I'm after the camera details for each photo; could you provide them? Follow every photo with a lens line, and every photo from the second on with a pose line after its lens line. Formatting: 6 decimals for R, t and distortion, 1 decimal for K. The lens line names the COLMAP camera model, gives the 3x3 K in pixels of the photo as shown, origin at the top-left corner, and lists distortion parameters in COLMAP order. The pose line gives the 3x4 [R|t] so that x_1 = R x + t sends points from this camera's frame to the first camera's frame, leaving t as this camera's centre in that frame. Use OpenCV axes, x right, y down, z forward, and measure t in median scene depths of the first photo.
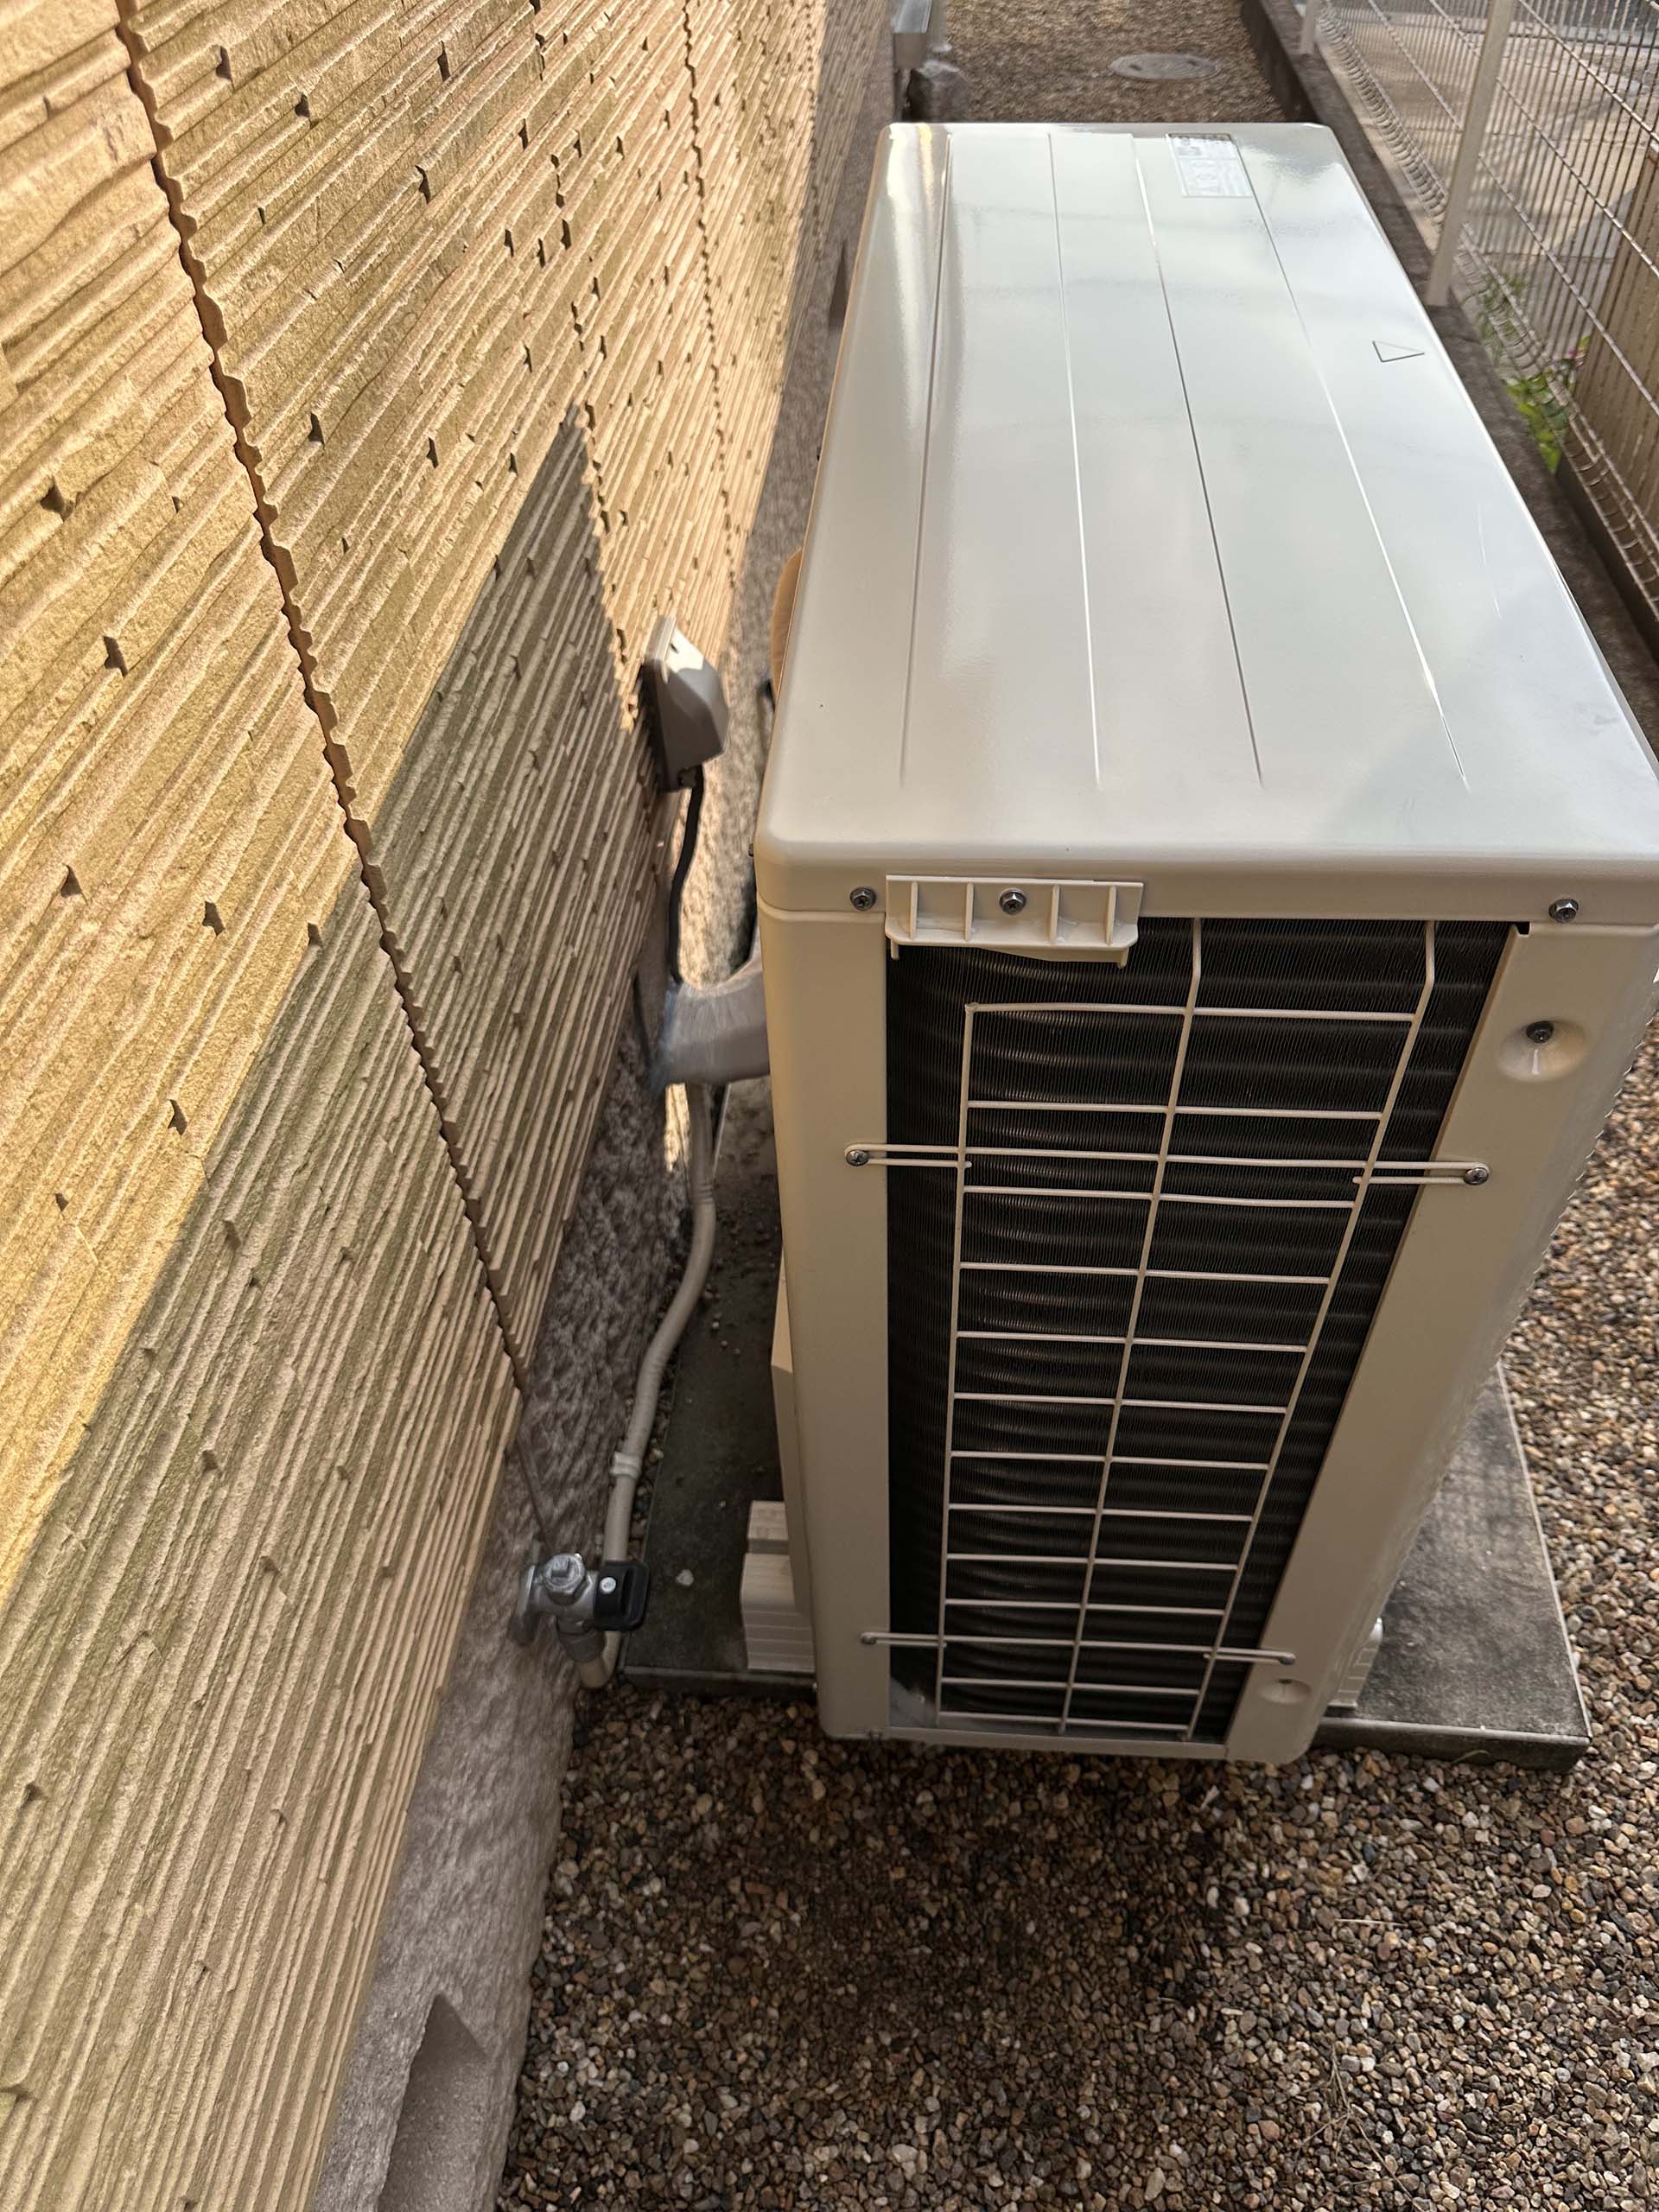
lens RADIAL K [[1556.2, 0, 831.8], [0, 1556.2, 1053.1], [0, 0, 1]] dist [0.005884, -0.000757]
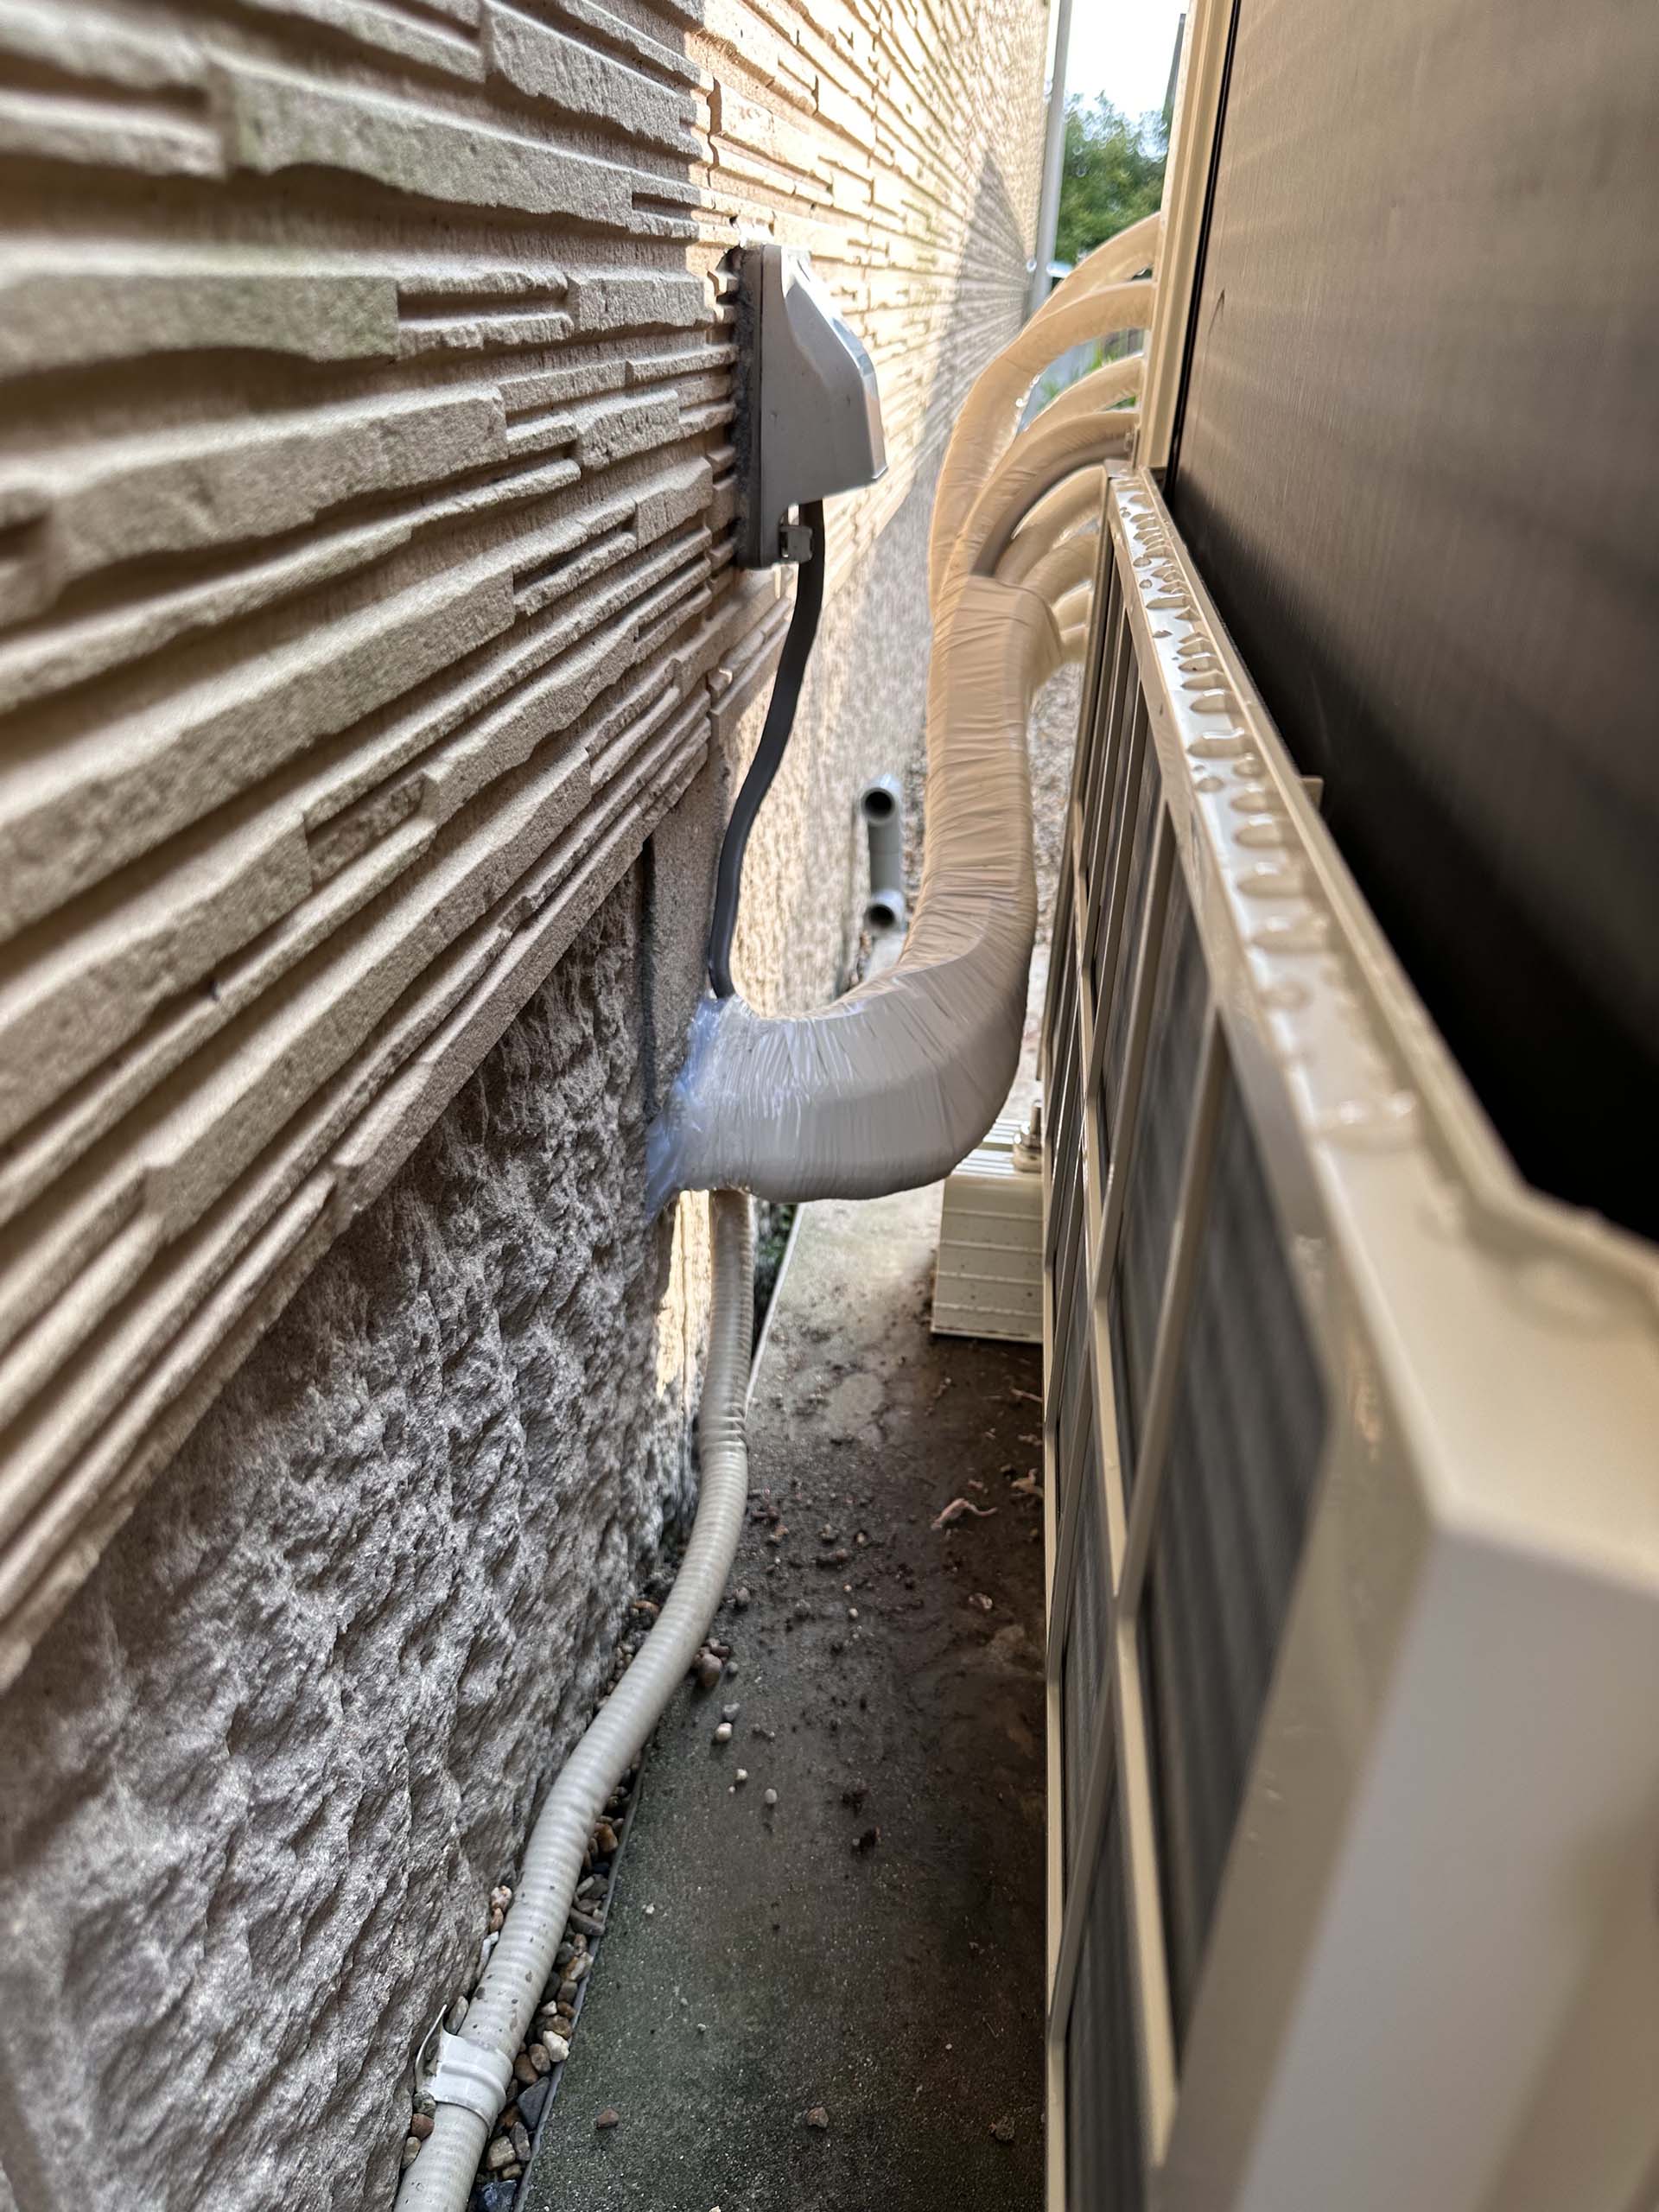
lens RADIAL K [[1570.2, 0, 835.8], [0, 1570.2, 1113.8], [0, 0, 1]] dist [-0.001585, -0.004719]
pose [[0.996236, 0.086627, -0.003049, -0.061243], [-0.084328, 0.960465, -0.265323, 0.131854], [-0.020055, 0.264582, 0.964155, 0.559349]]
